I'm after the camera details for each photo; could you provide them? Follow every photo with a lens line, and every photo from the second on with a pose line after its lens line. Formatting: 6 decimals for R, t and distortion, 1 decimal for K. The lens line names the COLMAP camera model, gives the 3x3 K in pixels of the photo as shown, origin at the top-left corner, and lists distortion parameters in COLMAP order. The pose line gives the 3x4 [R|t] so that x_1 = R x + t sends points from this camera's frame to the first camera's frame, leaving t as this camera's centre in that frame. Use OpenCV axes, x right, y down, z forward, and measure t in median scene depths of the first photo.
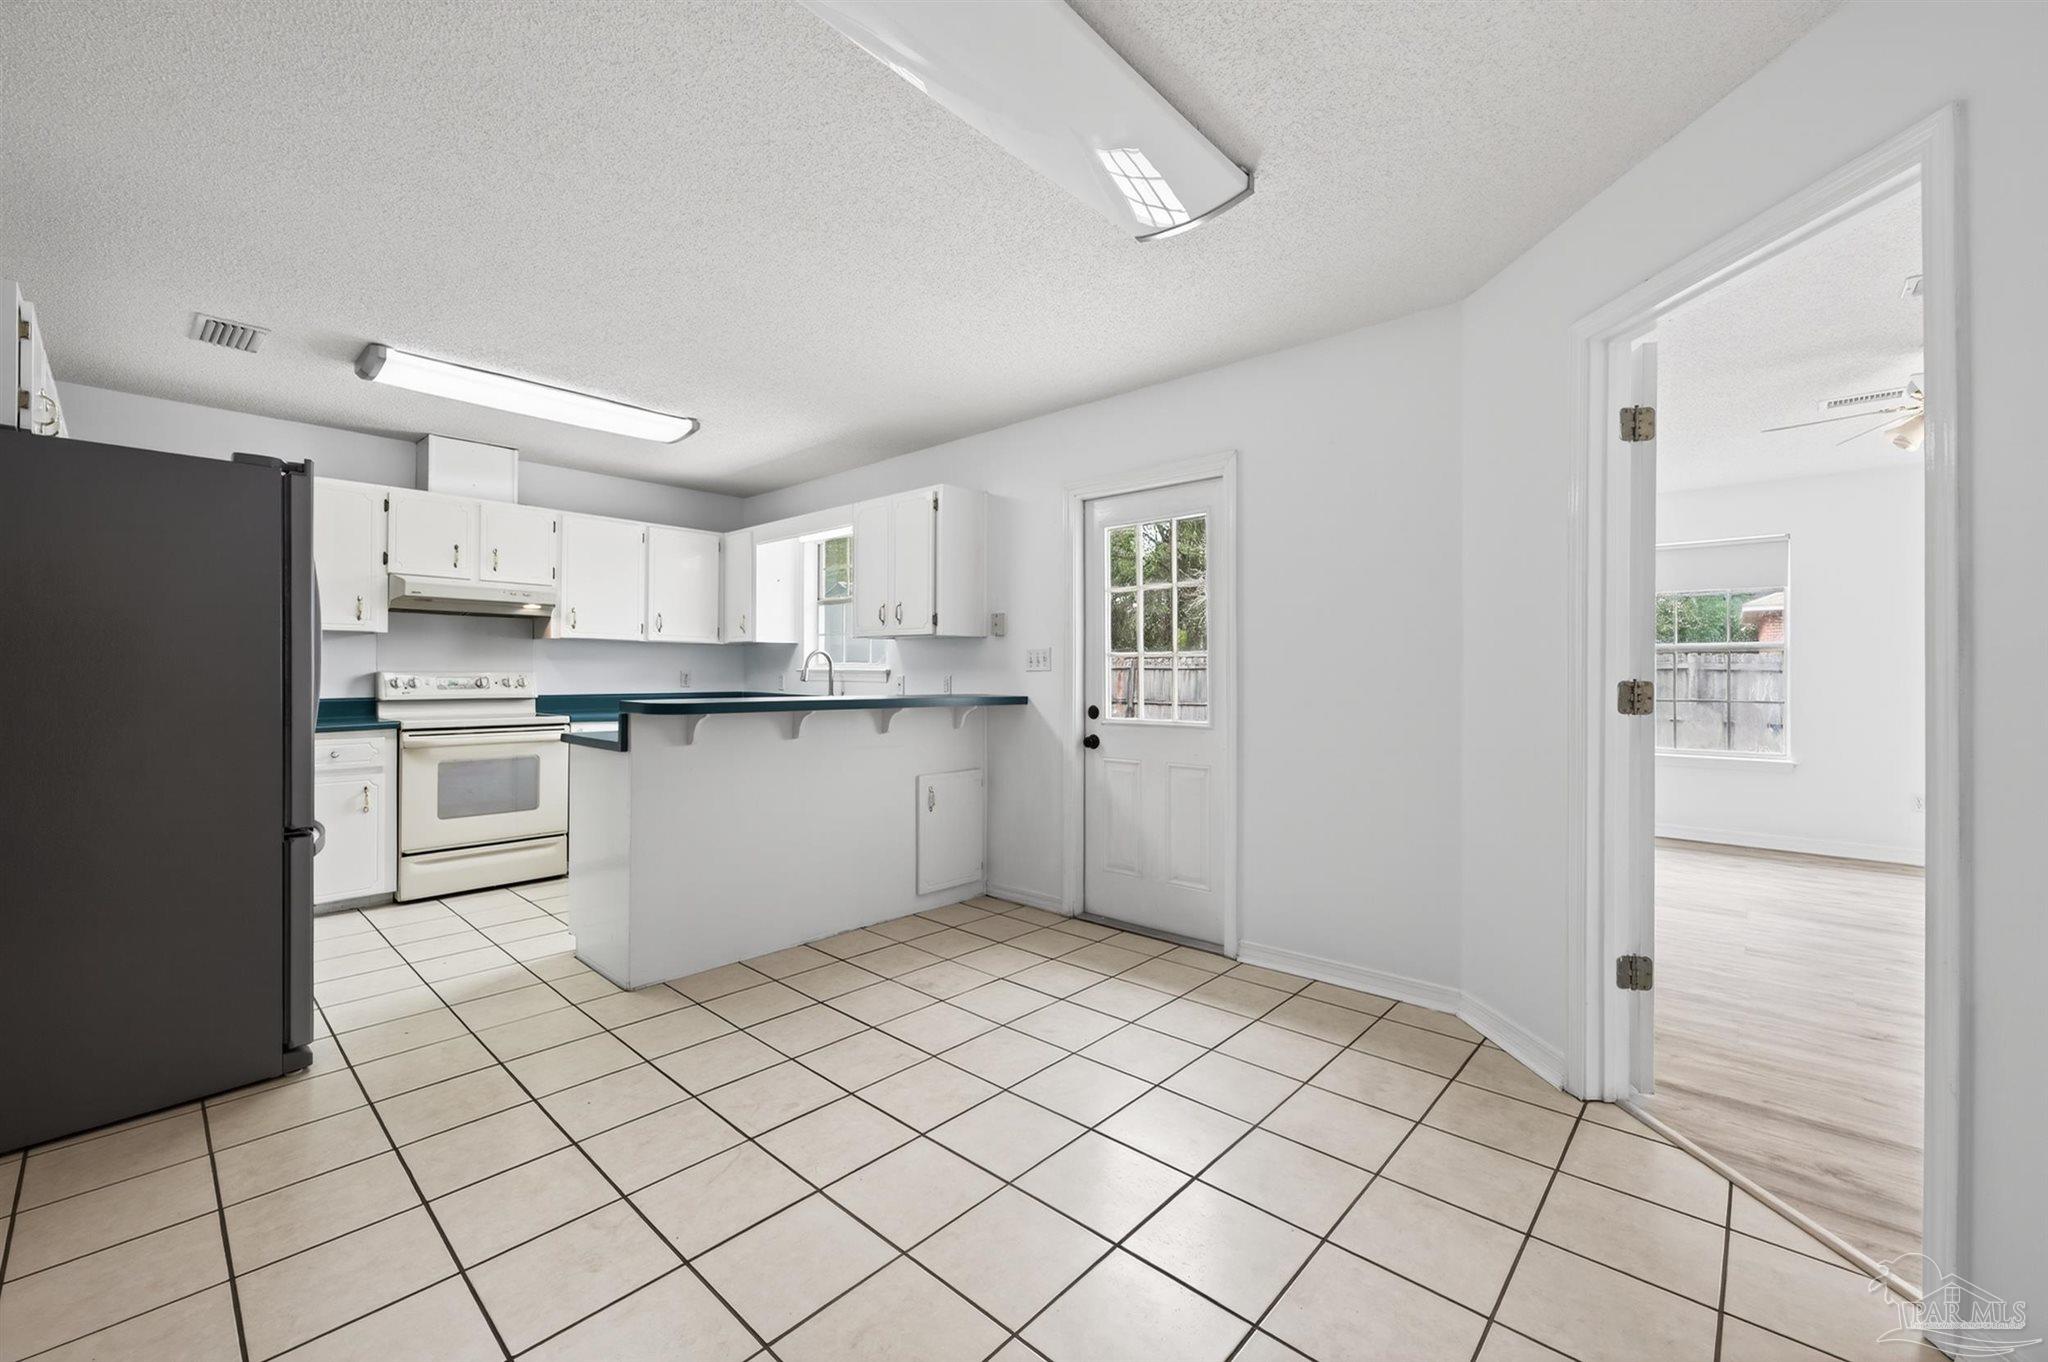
lens RADIAL K [[814.2, 0, 1024.5], [0, 814.2, 670.0], [0, 0, 1]] dist [0.001115, 0.000685]
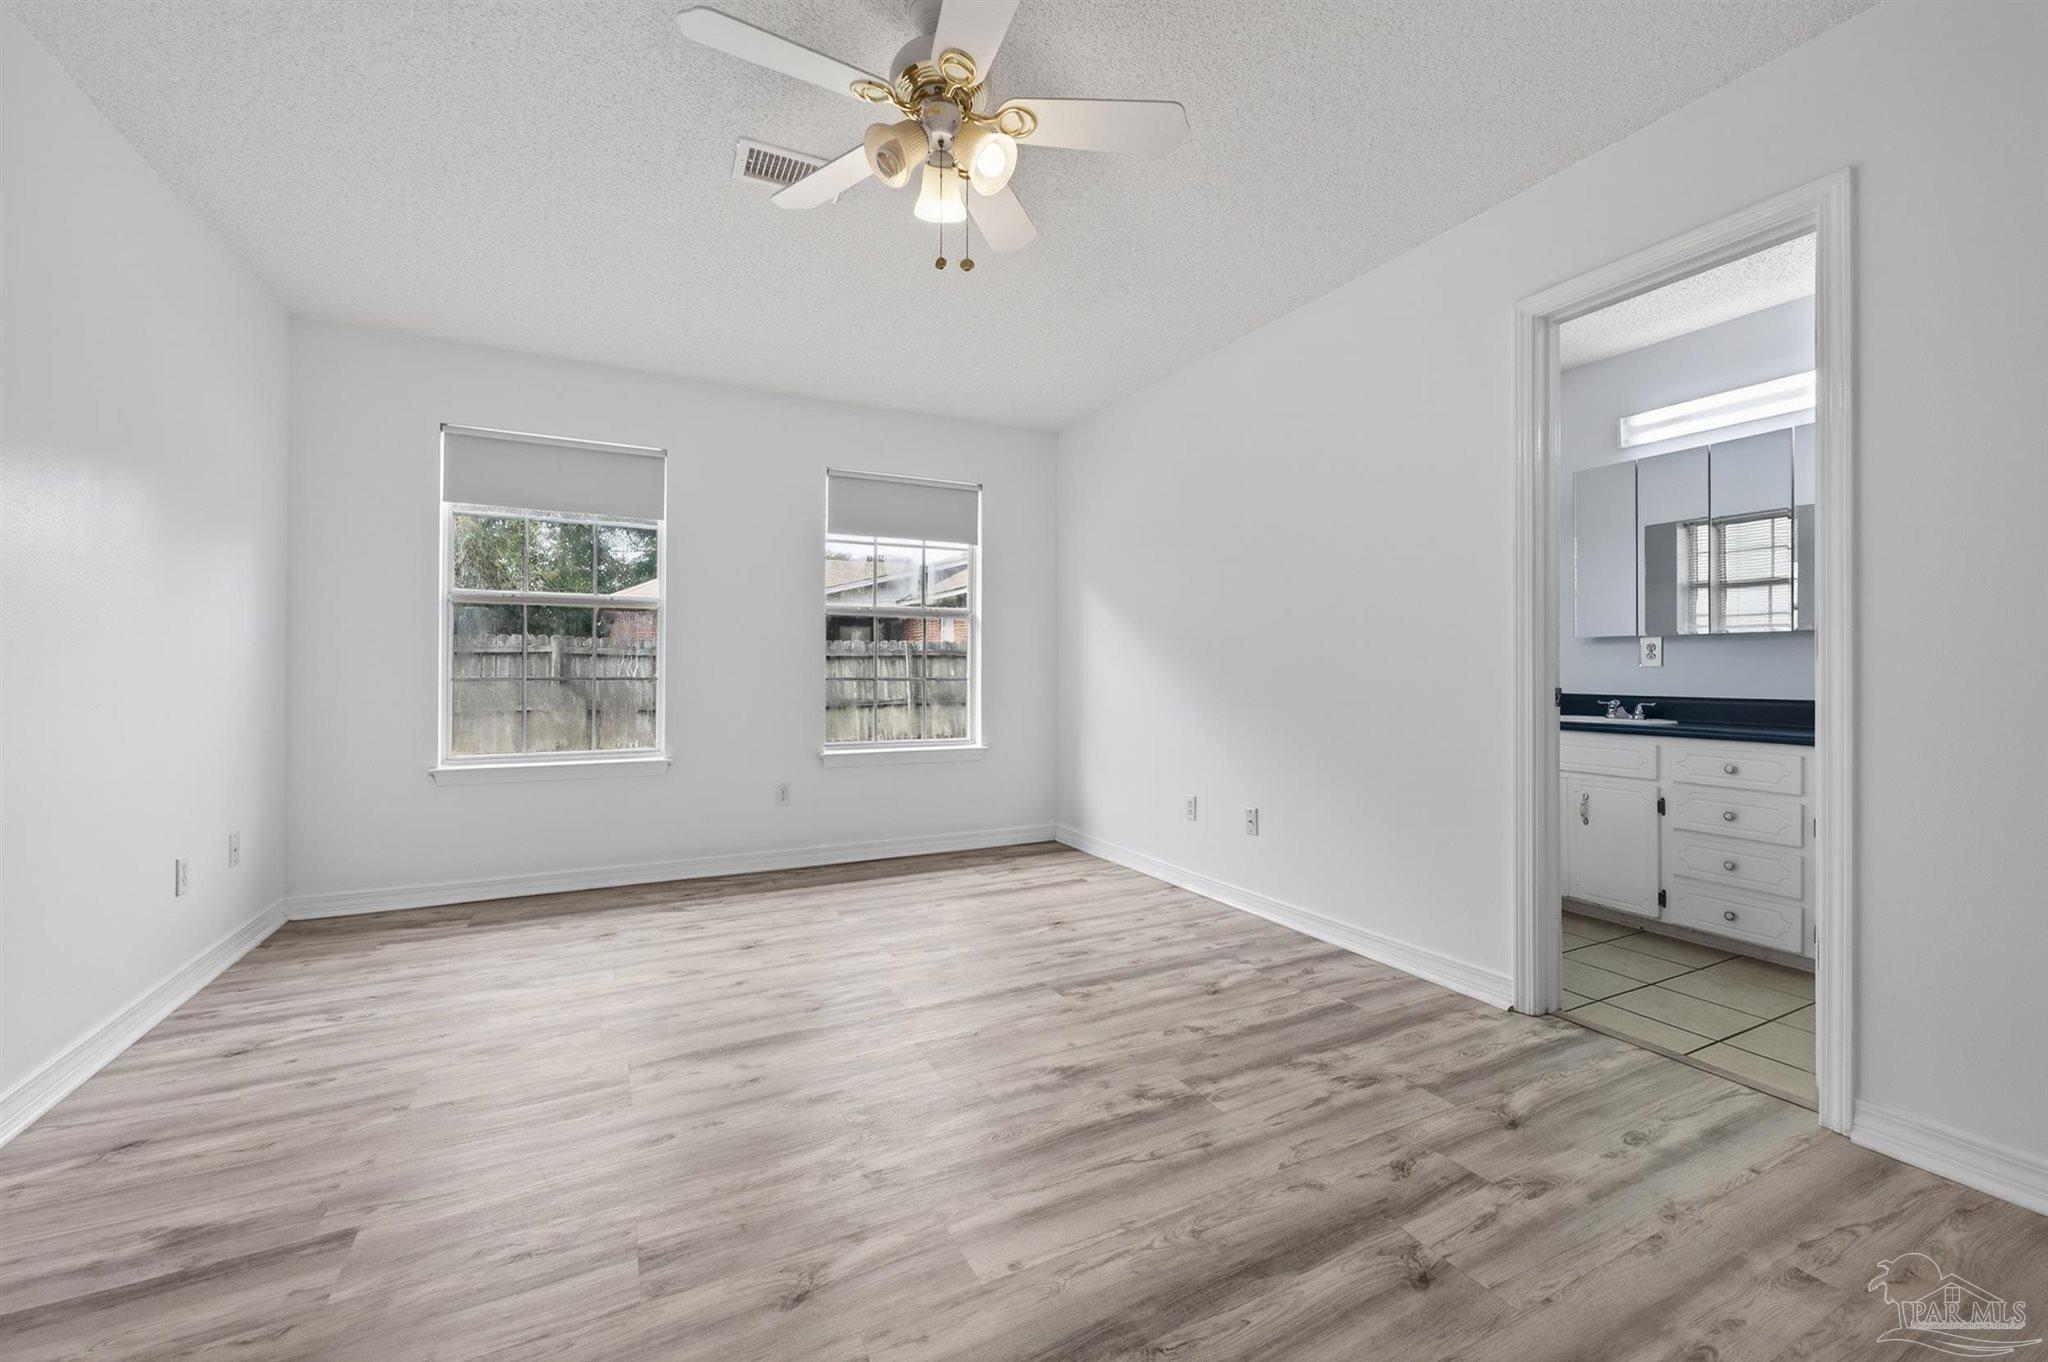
lens RADIAL K [[814.2, 0, 1024.5], [0, 814.2, 670.0], [0, 0, 1]] dist [0.001115, 0.000685]
pose [[0.349973, -0.000561, 0.936760, 0.445223], [-0.003809, 0.999991, 0.002022, 0.035977], [-0.936752, -0.004276, 0.349967, 0.536804]]
